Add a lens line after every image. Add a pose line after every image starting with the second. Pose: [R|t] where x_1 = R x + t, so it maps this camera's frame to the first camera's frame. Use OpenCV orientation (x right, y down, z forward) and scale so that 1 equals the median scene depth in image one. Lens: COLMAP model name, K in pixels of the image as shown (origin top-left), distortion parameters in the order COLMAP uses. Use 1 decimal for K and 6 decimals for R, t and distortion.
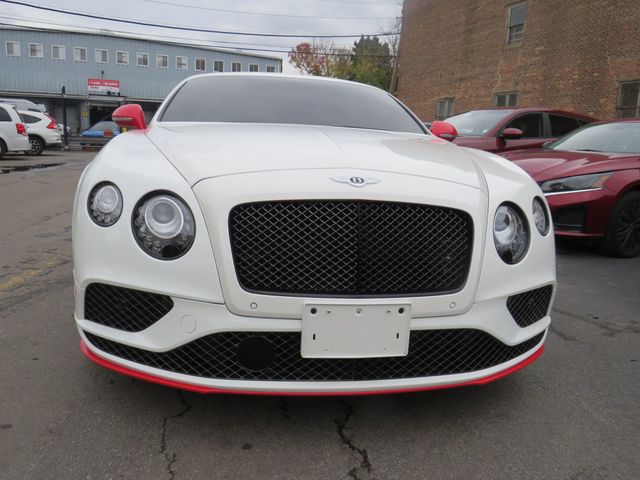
lens RADIAL K [[549.4, 0, 290.5], [0, 549.4, 233.2], [0, 0, 1]] dist [-0.036339, 0.017580]
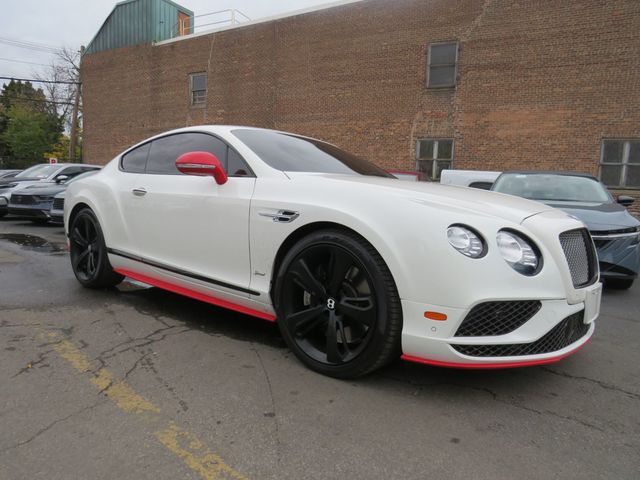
lens RADIAL K [[483.8, 0, 316.6], [0, 483.8, 237.6], [0, 0, 1]] dist [-0.044275, 0.030472]
pose [[0.754518, -0.071001, 0.652427, -0.111836], [0.106836, 0.994158, -0.015363, -0.006814], [-0.647525, 0.081294, 0.757696, 0.031826]]
